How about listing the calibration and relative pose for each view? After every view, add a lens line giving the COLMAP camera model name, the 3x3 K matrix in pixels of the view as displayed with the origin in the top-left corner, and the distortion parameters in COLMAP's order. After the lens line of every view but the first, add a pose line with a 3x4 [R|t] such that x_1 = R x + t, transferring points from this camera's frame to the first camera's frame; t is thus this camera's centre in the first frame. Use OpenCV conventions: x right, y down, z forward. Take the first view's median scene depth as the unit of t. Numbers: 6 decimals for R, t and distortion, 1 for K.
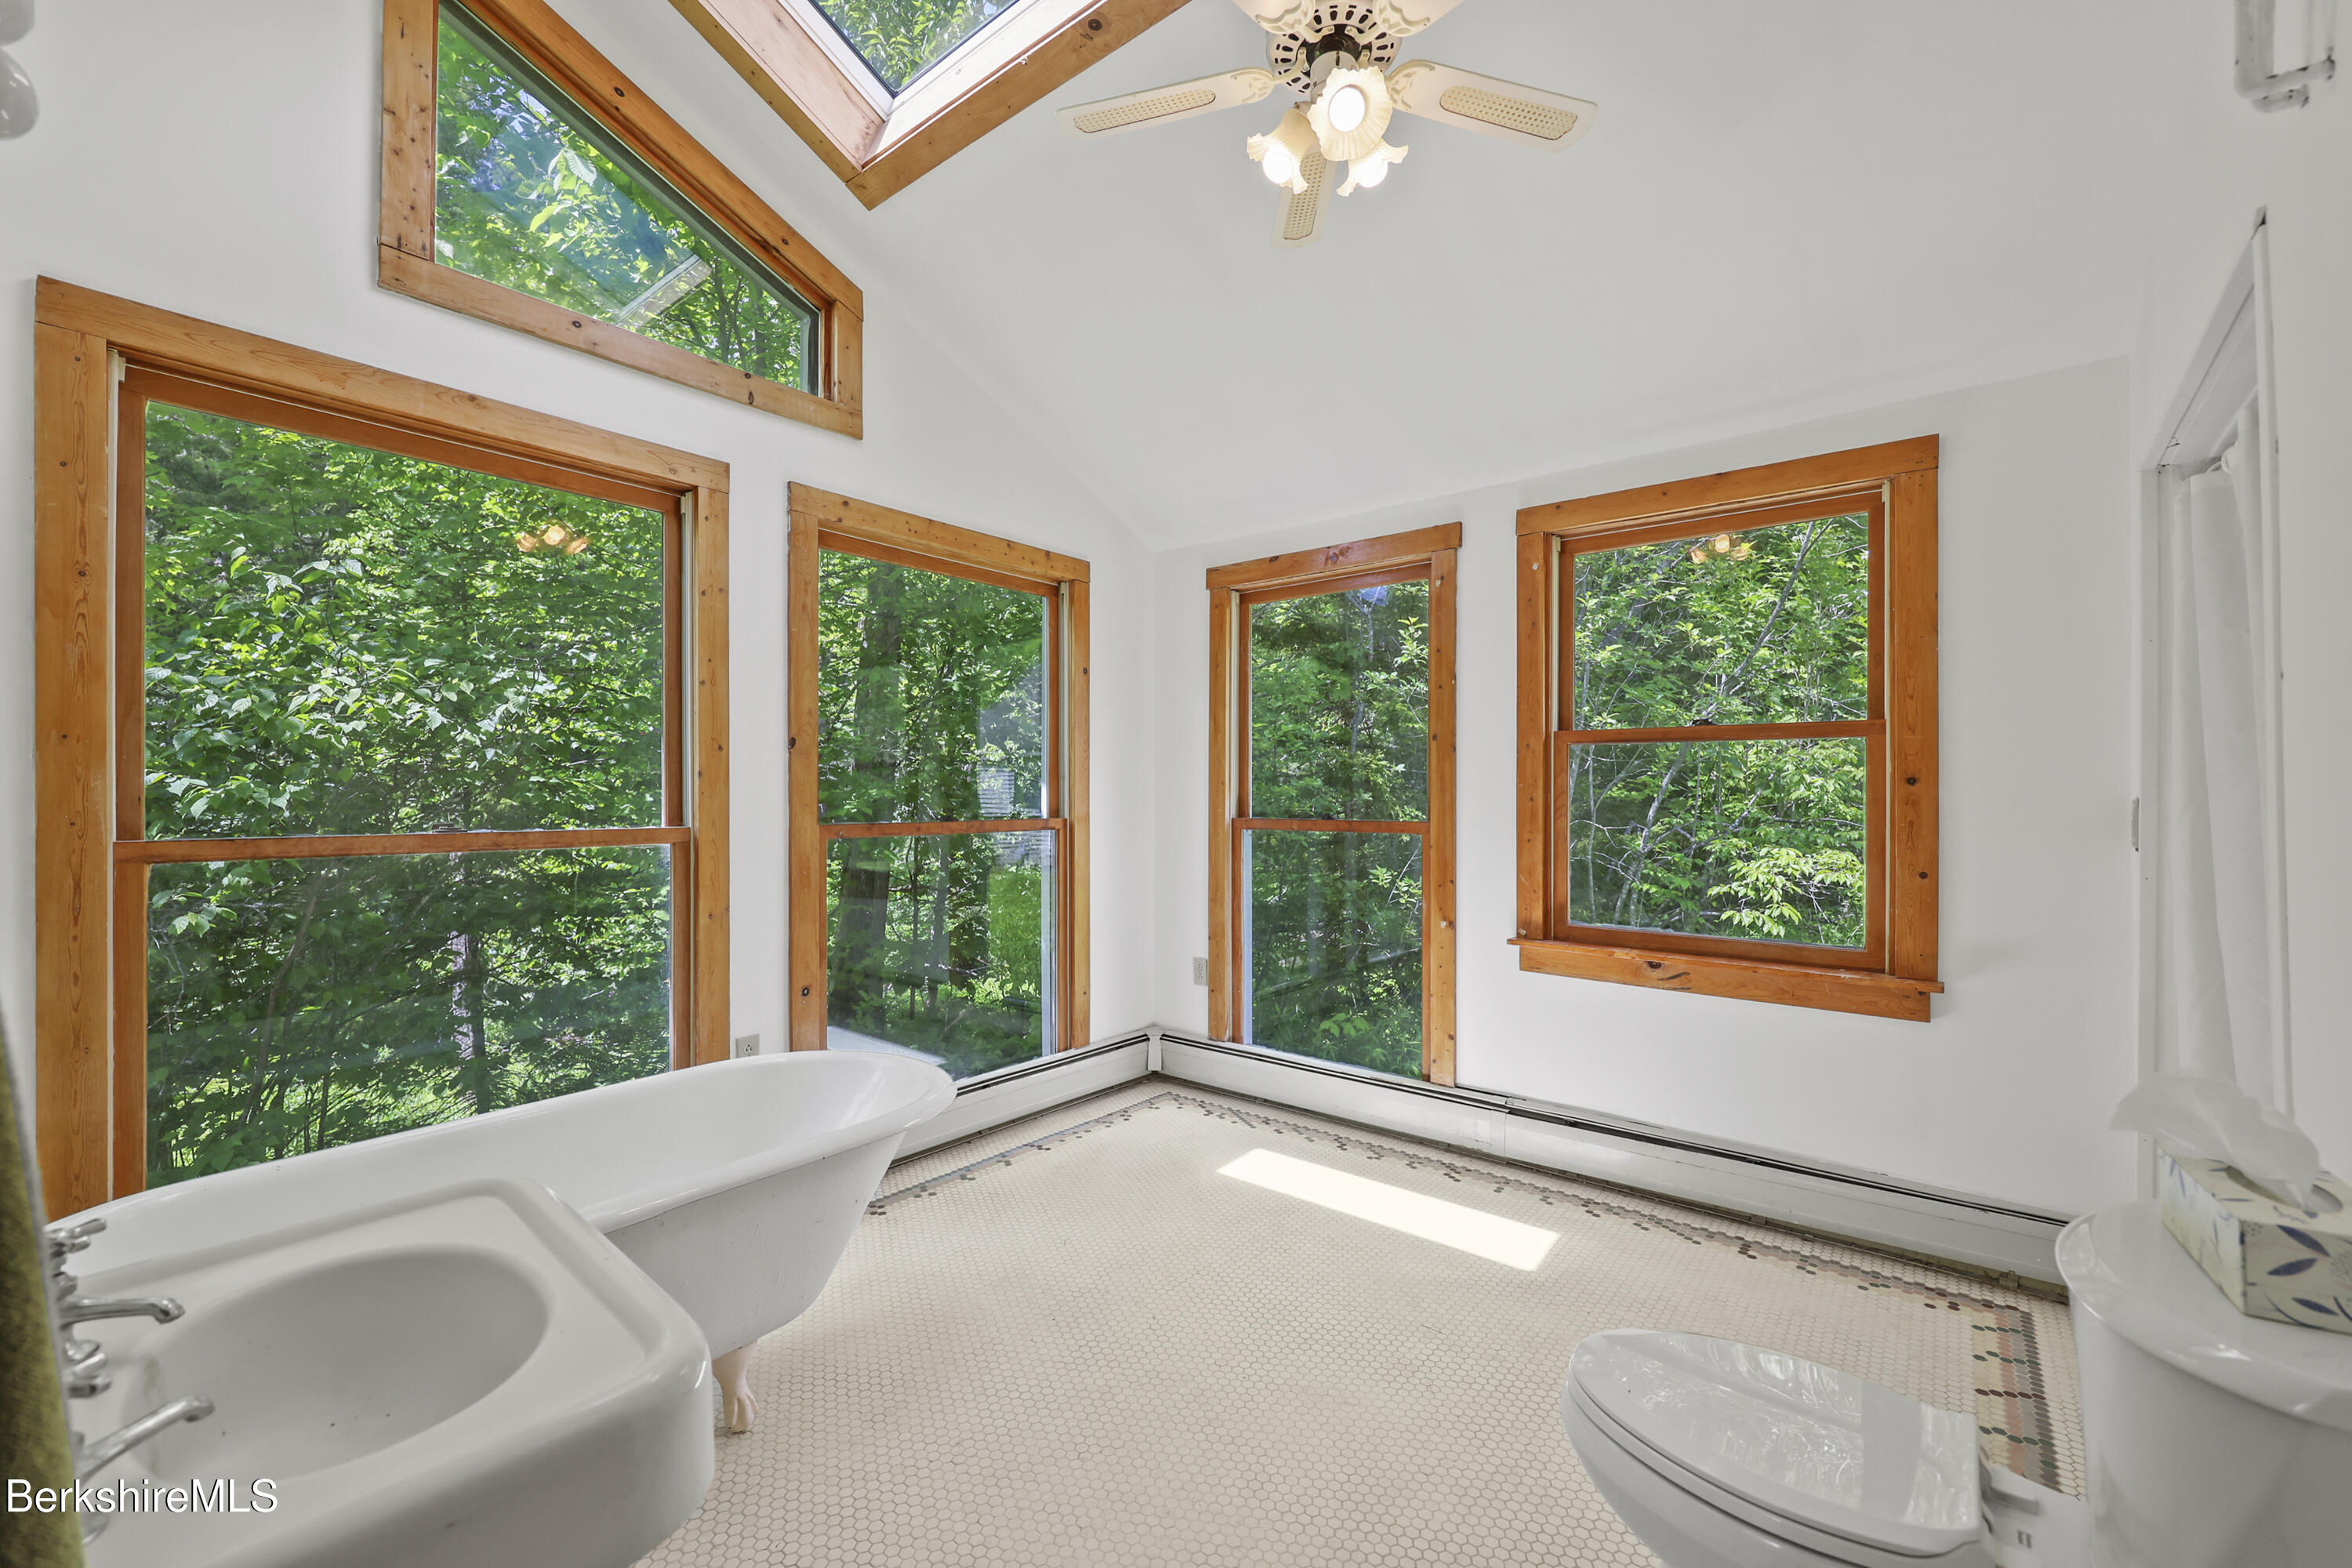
lens RADIAL K [[950.9, 0, 1169.5], [0, 950.9, 792.9], [0, 0, 1]] dist [-0.000773, 0.000361]
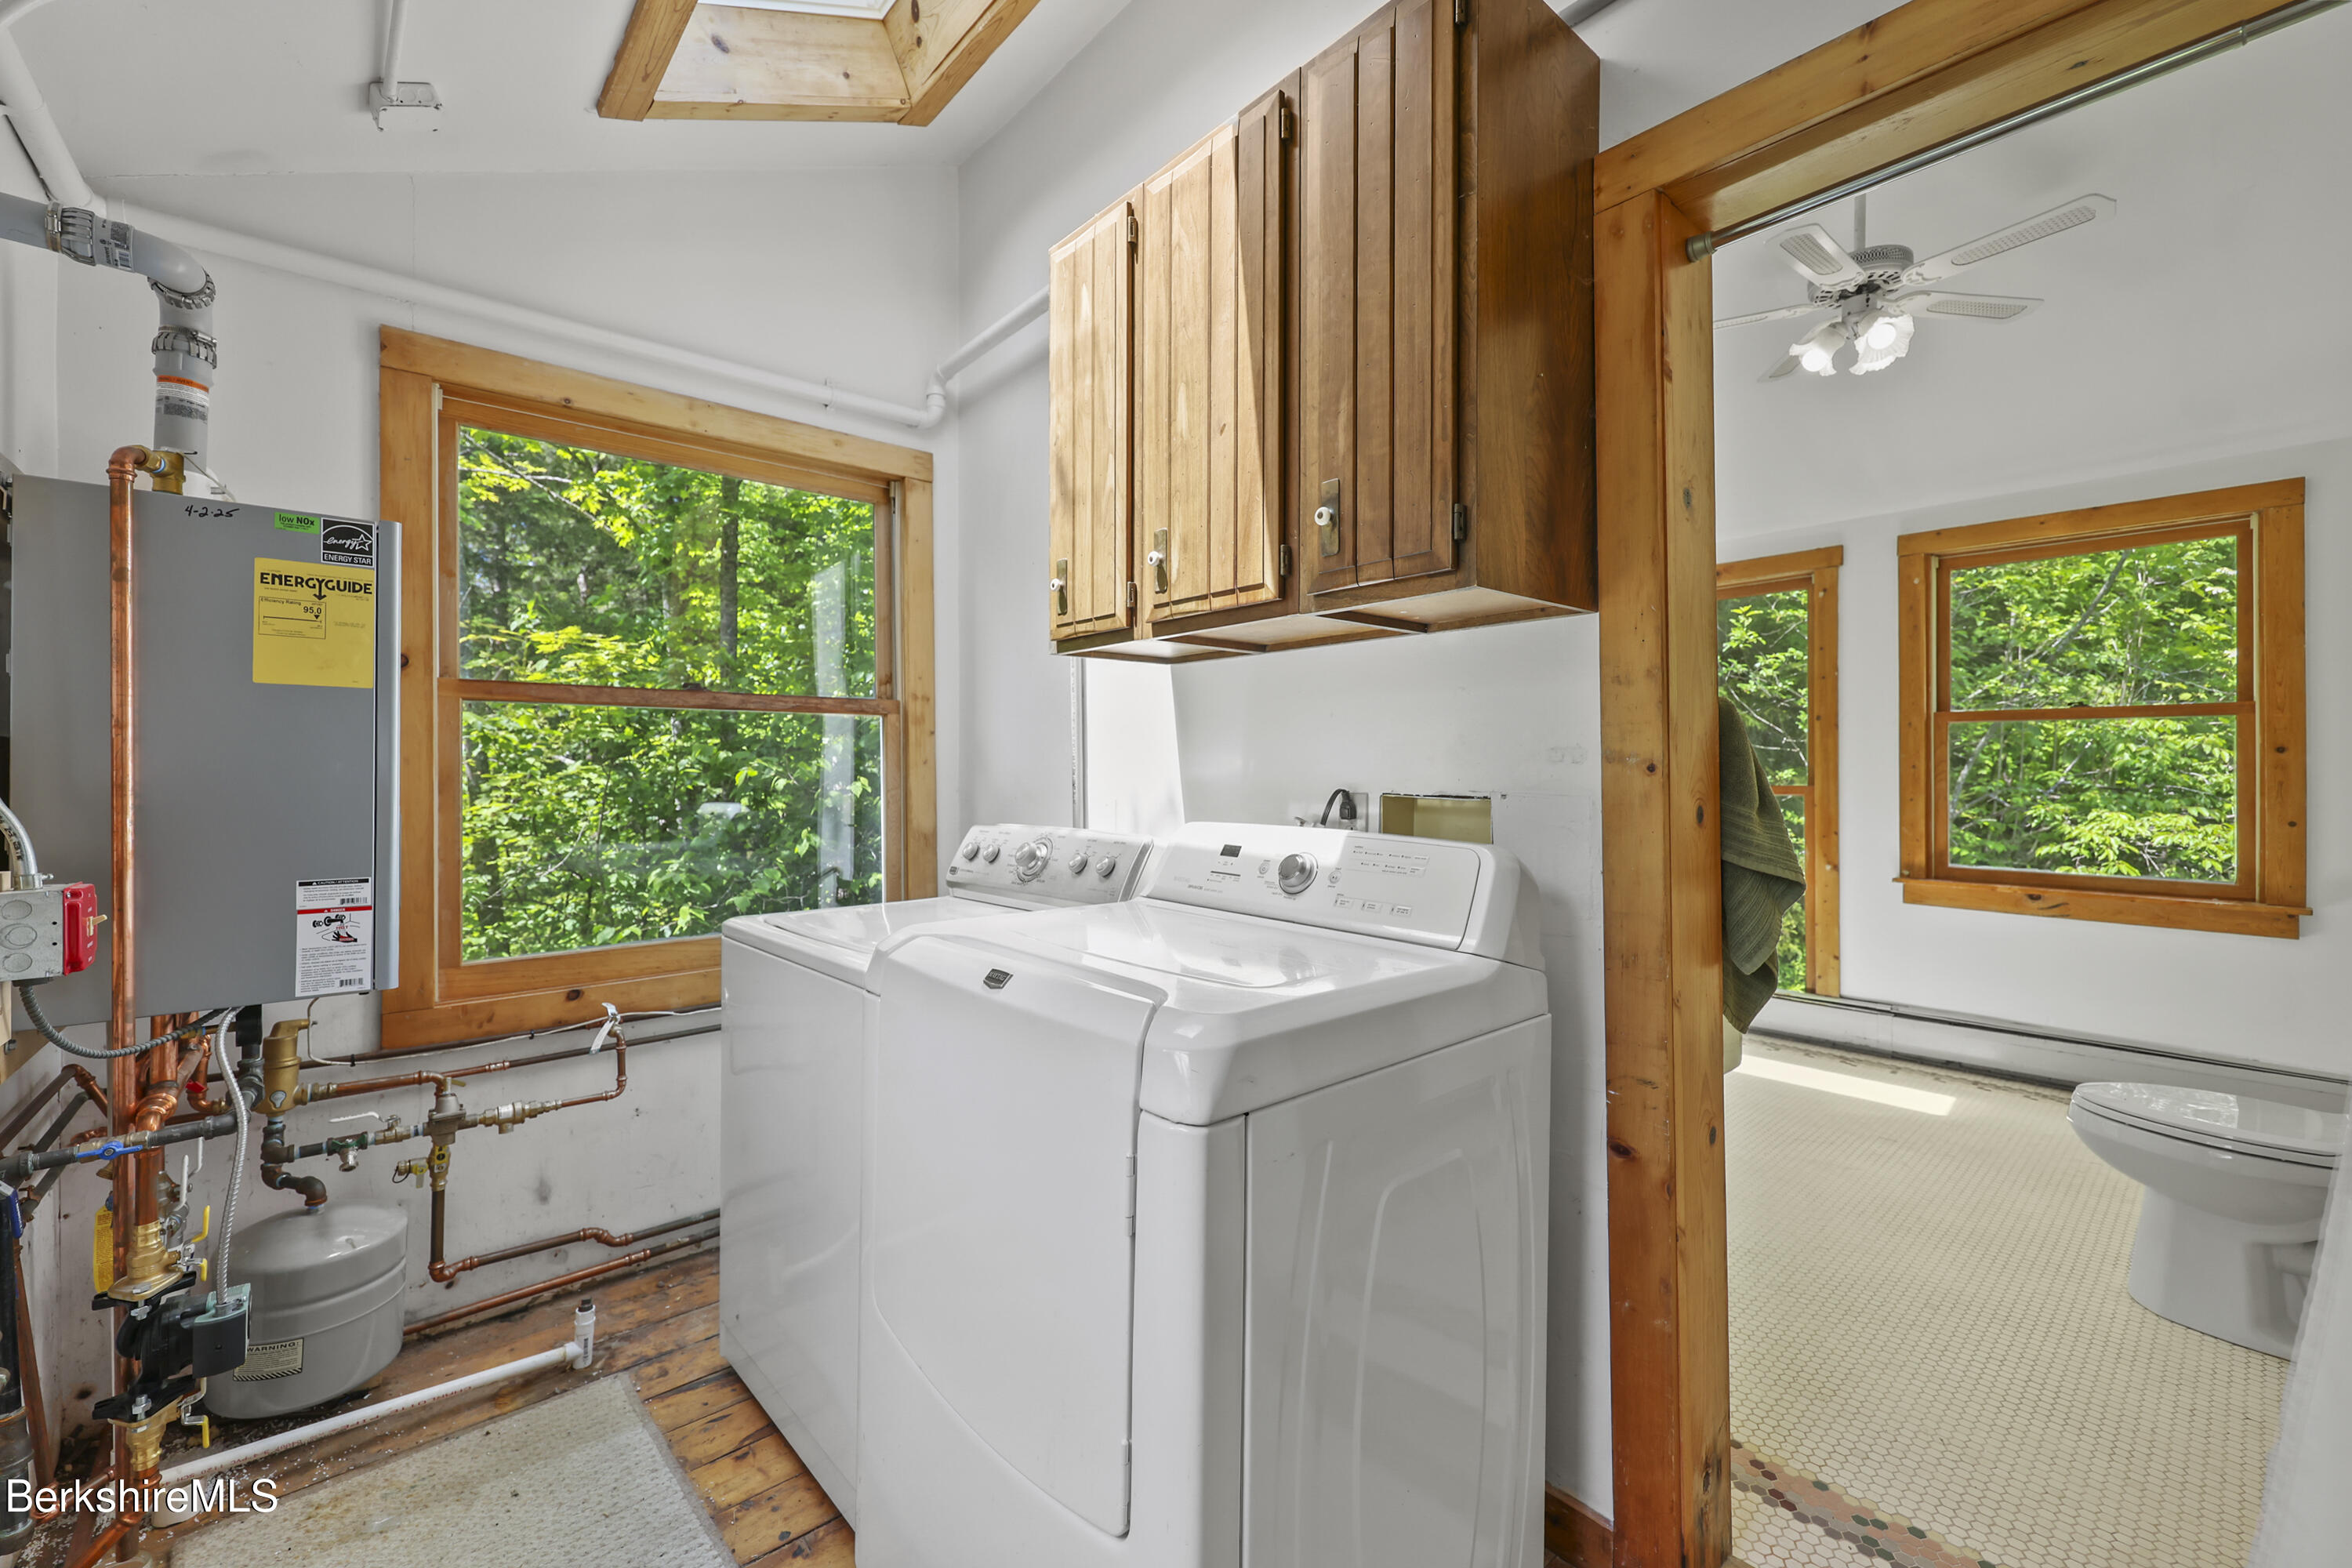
lens RADIAL K [[950.9, 0, 1178.5], [0, 950.9, 766.0], [0, 0, 1]] dist [-0.000773, 0.000361]
pose [[0.985366, -0.001981, -0.170440, -0.359955], [0.002711, 0.999988, 0.004047, -0.001687], [0.170430, -0.004450, 0.985360, -0.399125]]
